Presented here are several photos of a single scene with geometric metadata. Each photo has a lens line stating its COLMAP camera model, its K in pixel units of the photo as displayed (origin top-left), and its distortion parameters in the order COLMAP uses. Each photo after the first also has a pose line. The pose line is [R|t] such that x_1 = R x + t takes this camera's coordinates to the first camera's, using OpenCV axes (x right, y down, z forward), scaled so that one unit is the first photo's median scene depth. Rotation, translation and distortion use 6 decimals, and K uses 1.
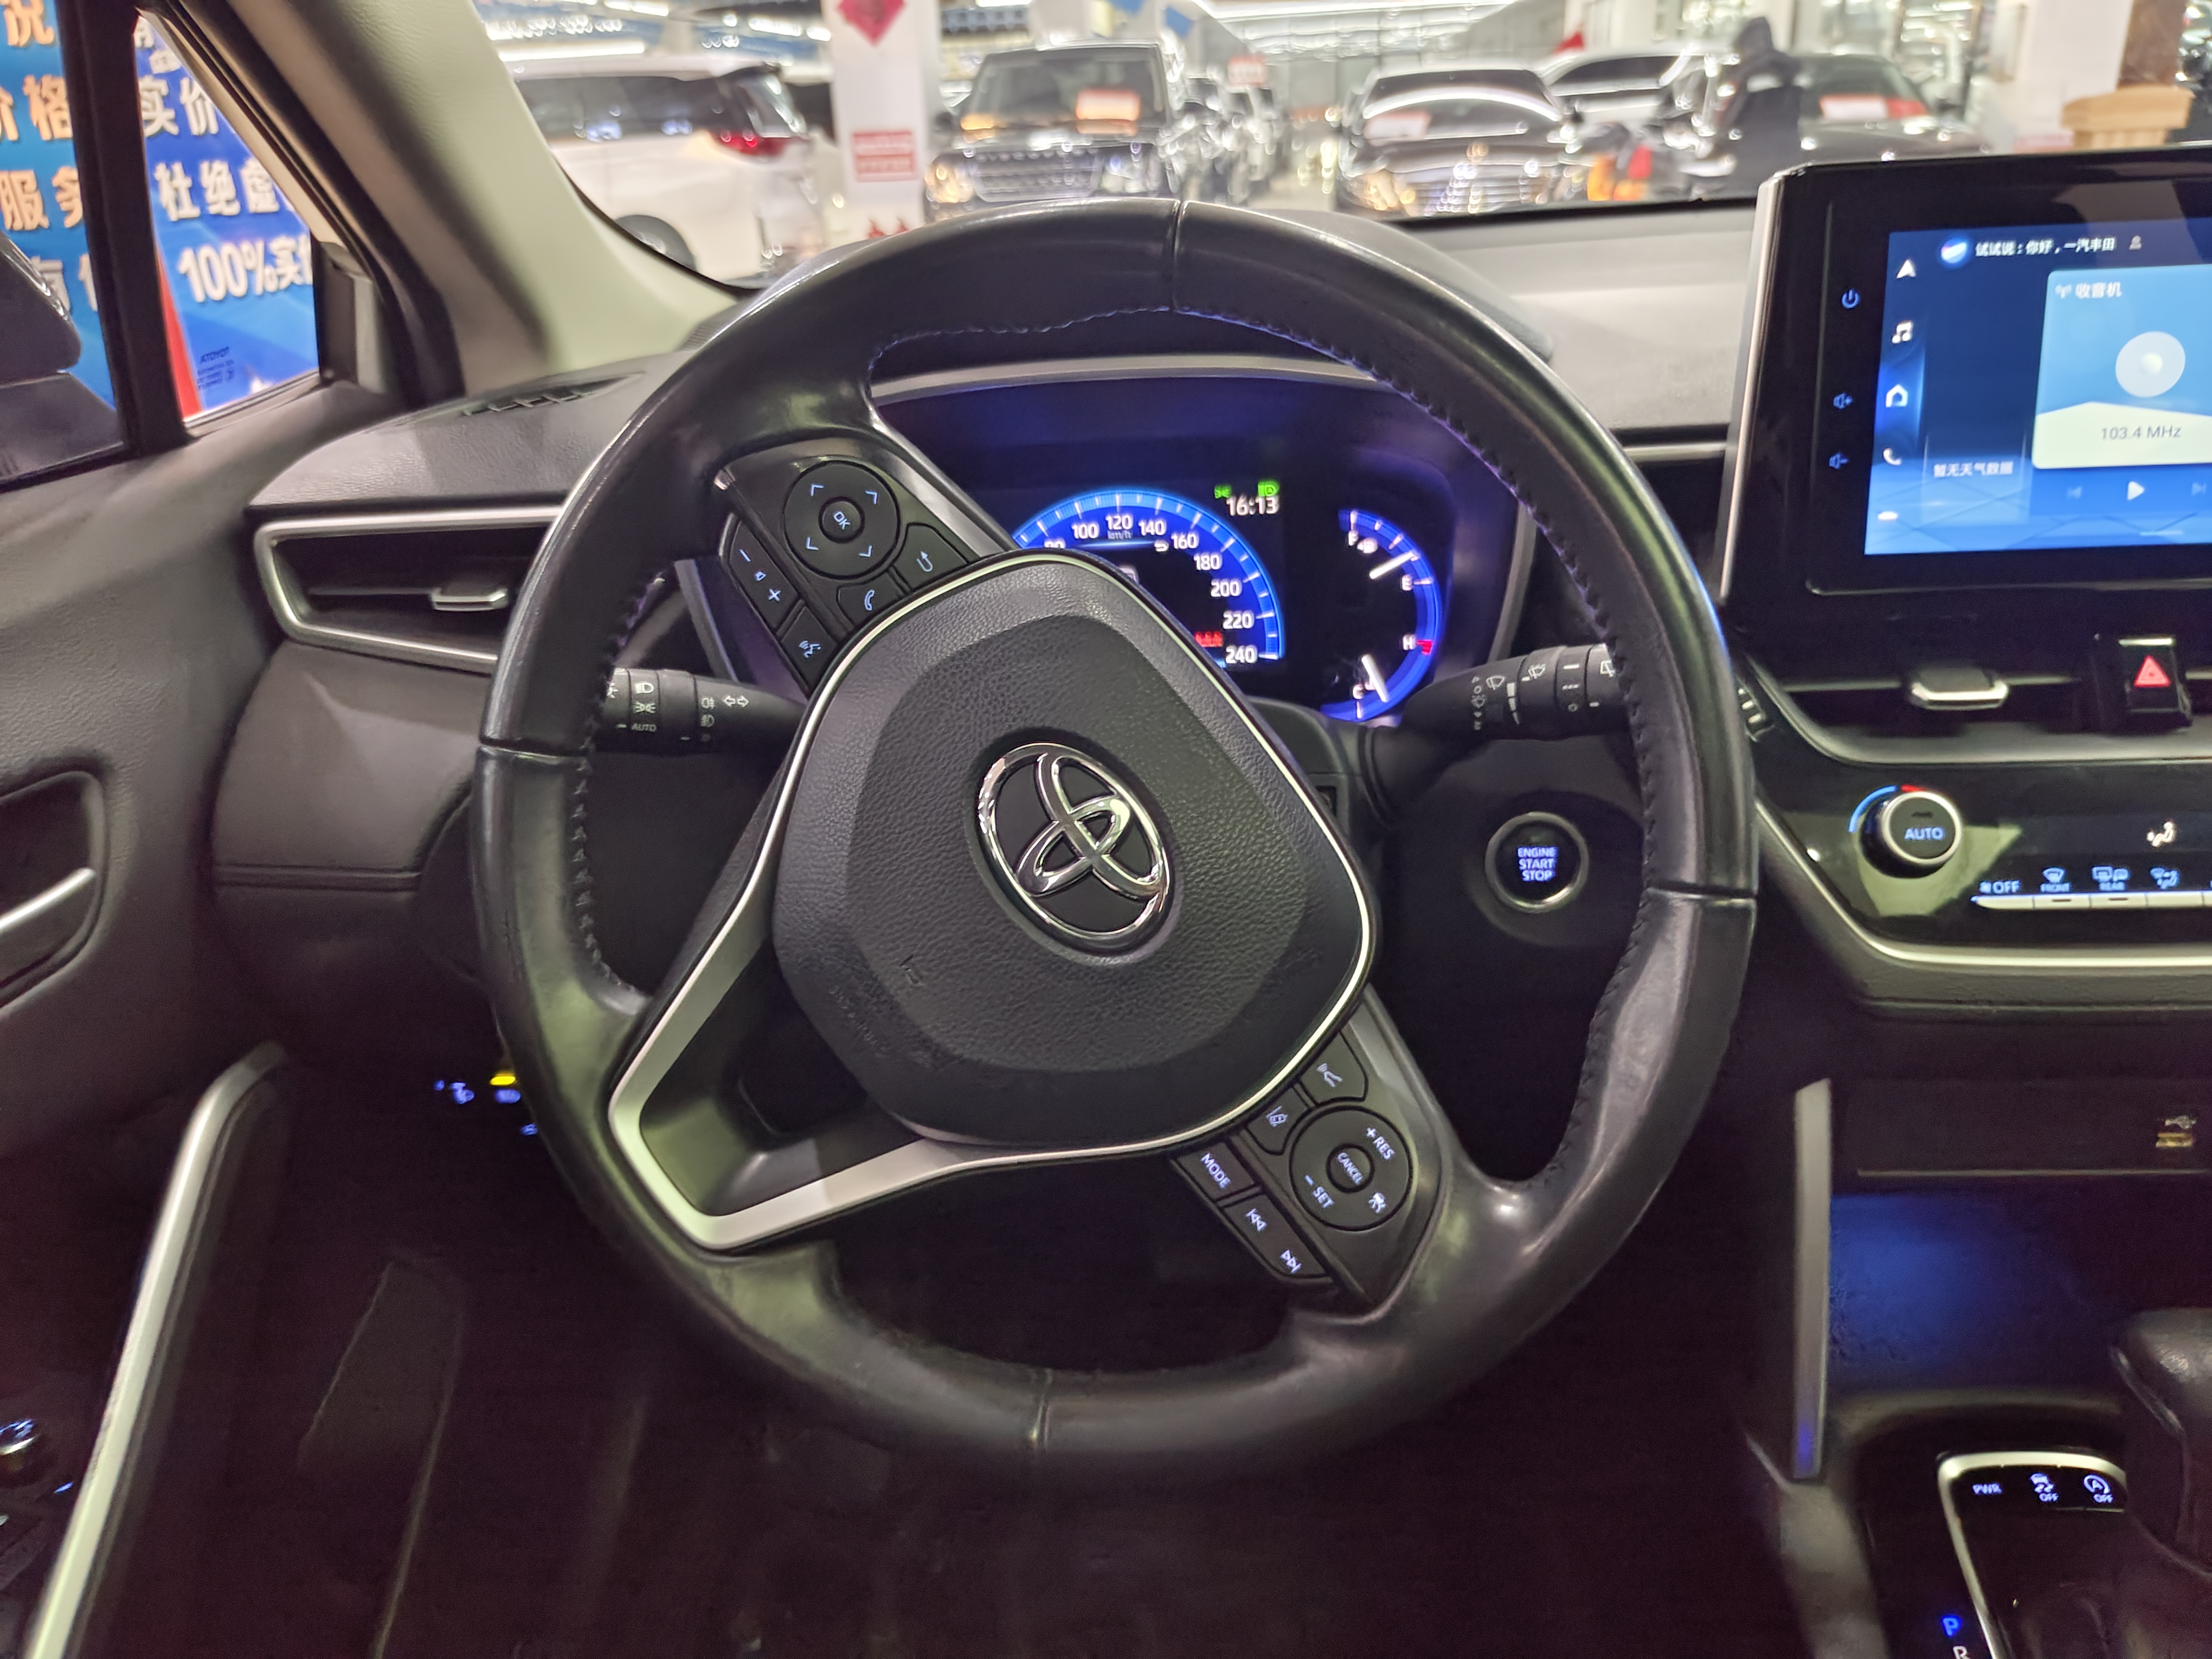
lens RADIAL K [[1527.0, 0, 1106.0], [0, 1527.0, 829.5], [0, 0, 1]] dist [0.000418, 0.003399]
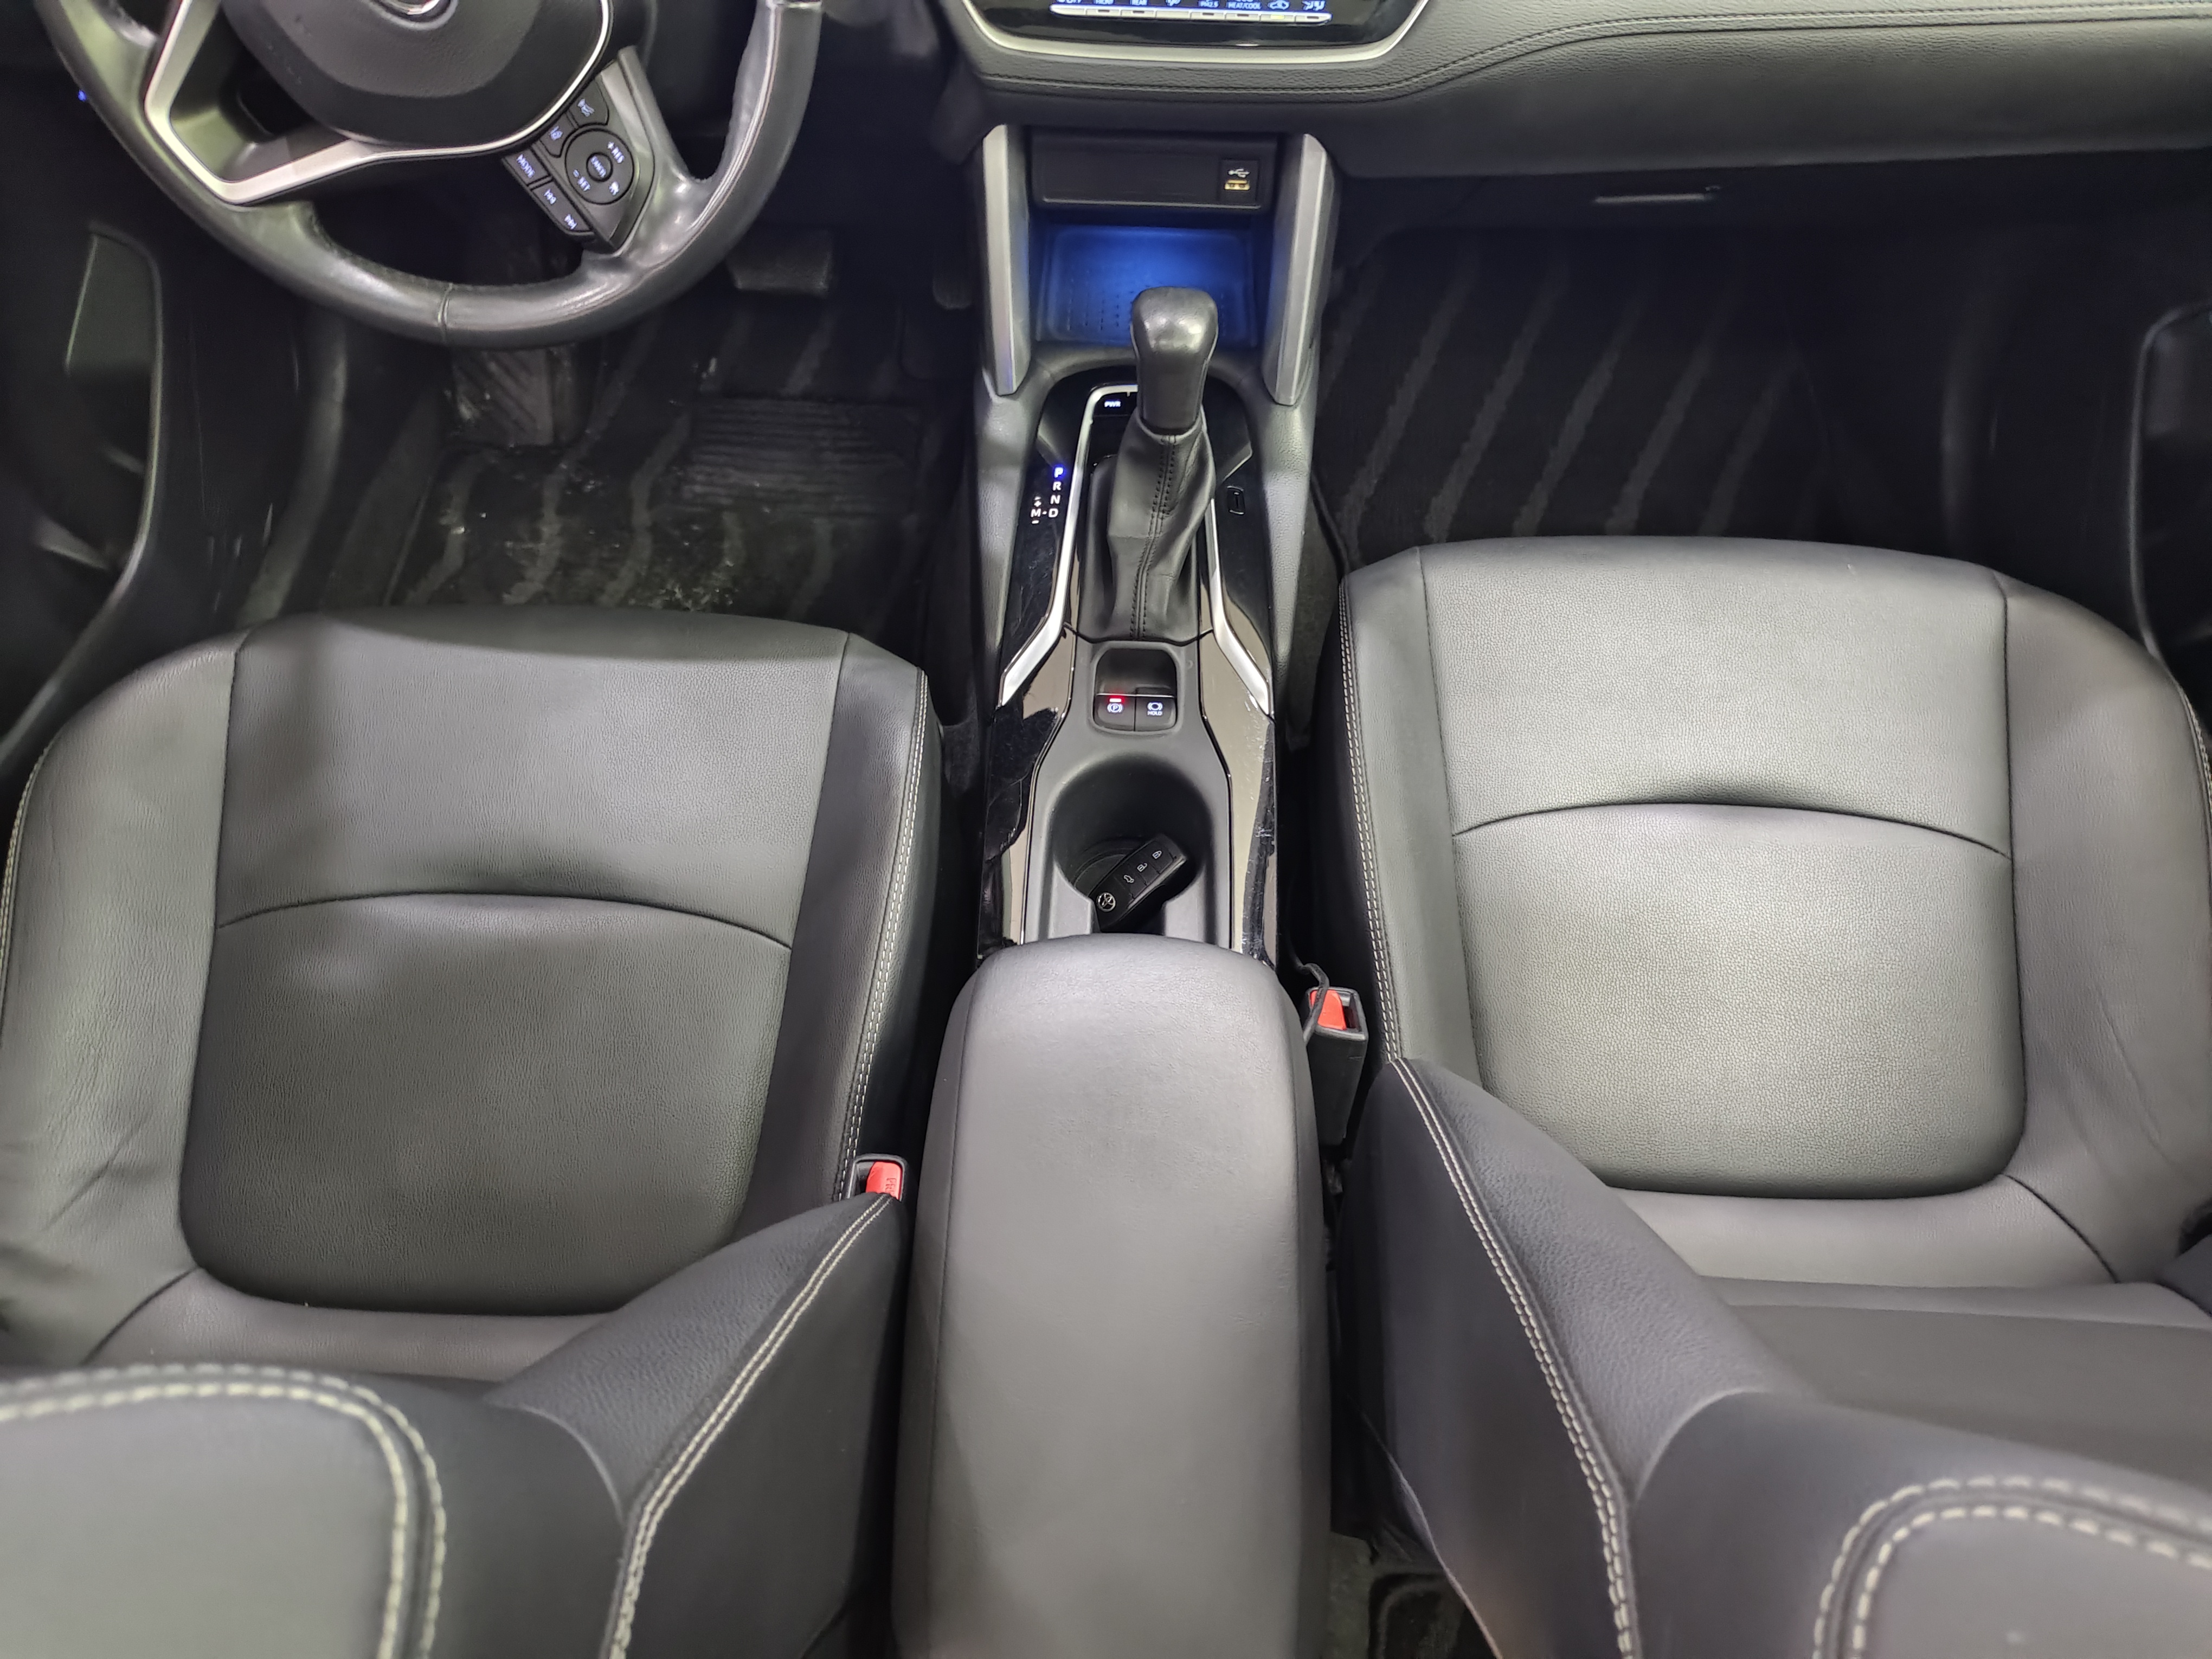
lens RADIAL K [[1527.0, 0, 1106.0], [0, 1527.0, 829.5], [0, 0, 1]] dist [0.000418, 0.003399]
pose [[0.997074, 0.011778, 0.075529, 0.533229], [-0.051451, 0.834147, 0.549137, -0.115977], [-0.056535, -0.551416, 0.832313, -0.777011]]
